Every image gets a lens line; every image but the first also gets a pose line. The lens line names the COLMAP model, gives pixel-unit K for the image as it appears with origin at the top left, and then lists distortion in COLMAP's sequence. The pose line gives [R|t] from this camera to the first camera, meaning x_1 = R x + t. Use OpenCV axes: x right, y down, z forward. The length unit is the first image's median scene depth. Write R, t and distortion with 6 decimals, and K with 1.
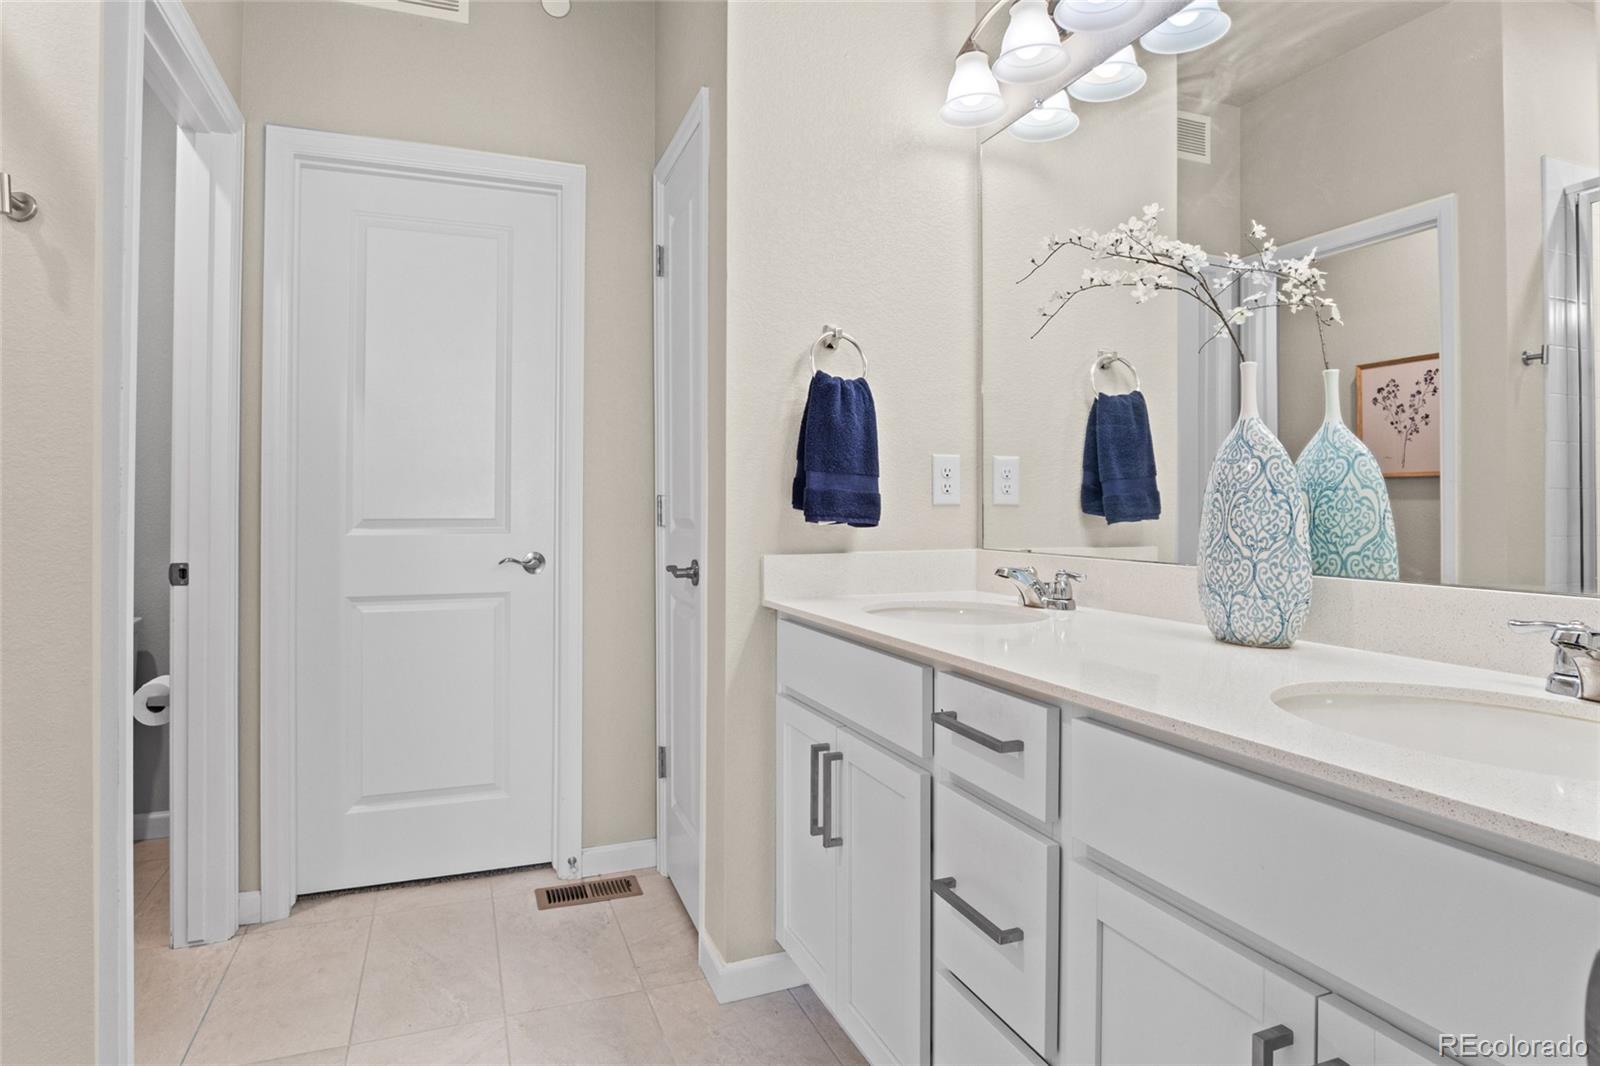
lens RADIAL K [[876.6, 0, 801.0], [0, 876.6, 513.6], [0, 0, 1]] dist [-0.032274, 0.000039]
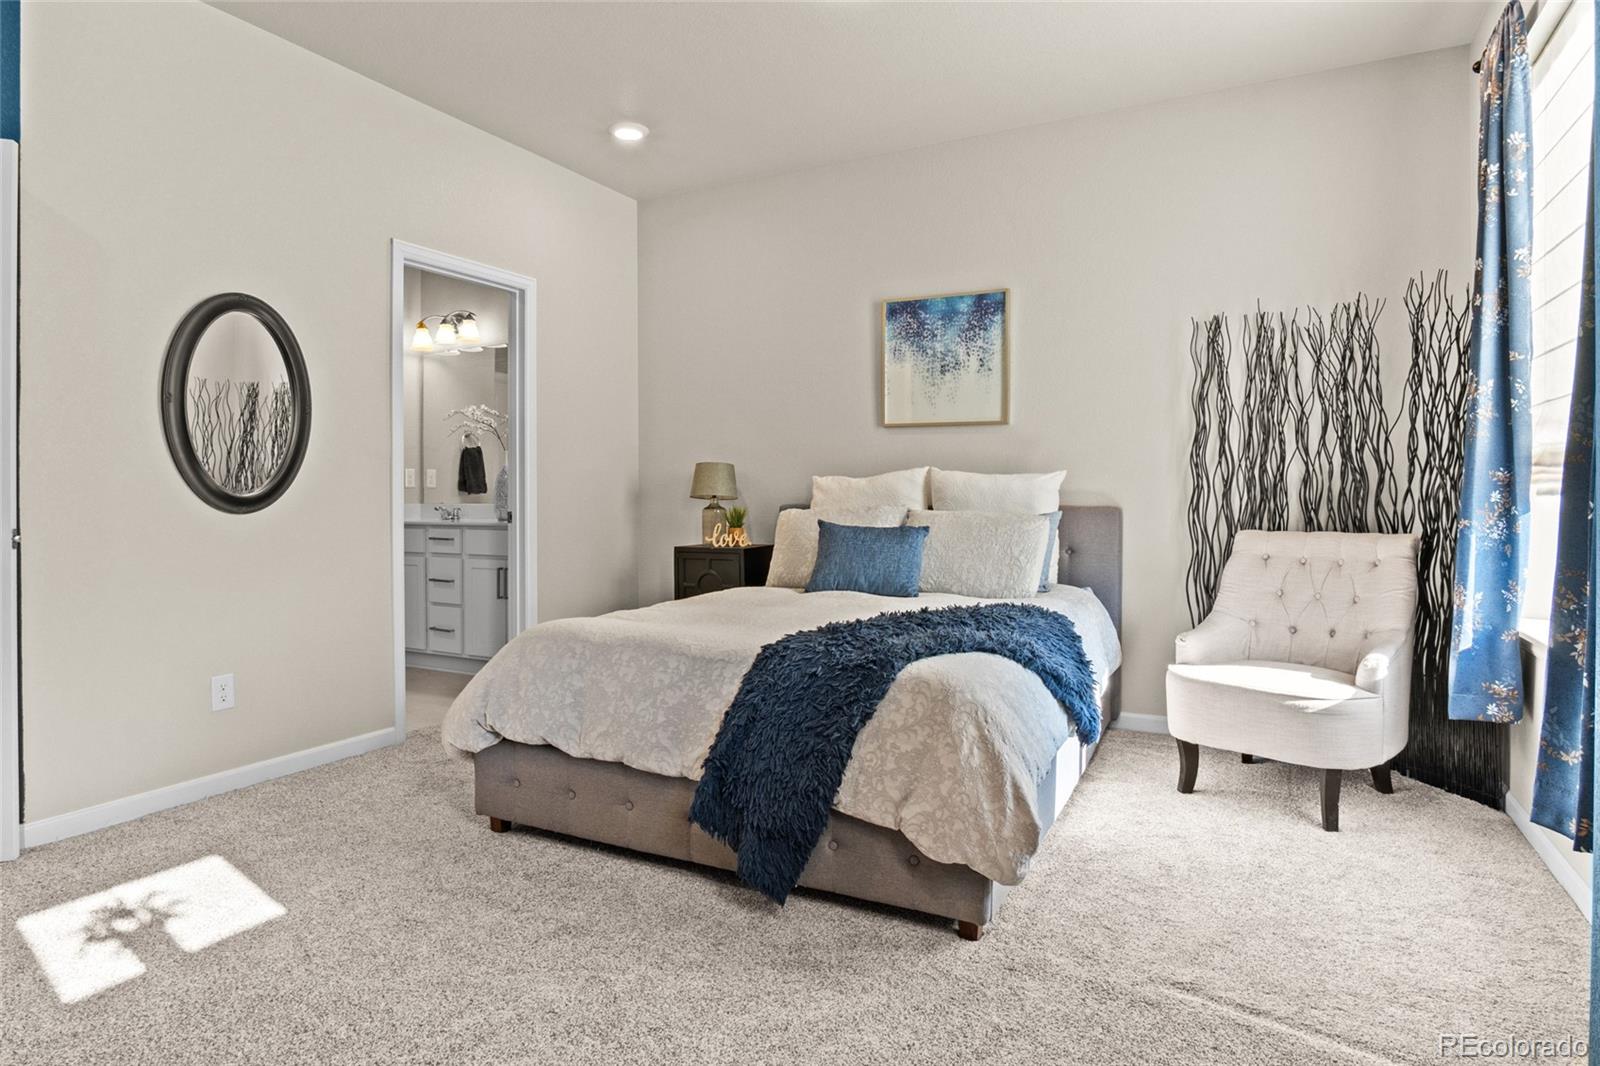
lens RADIAL K [[876.6, 0, 801.0], [0, 876.6, 513.6], [0, 0, 1]] dist [-0.032274, 0.000039]
pose [[0.748746, -0.000736, 0.662857, -0.703744], [-0.008016, 0.999916, 0.010165, 0.036144], [-0.662809, -0.012925, 0.748677, -1.801967]]
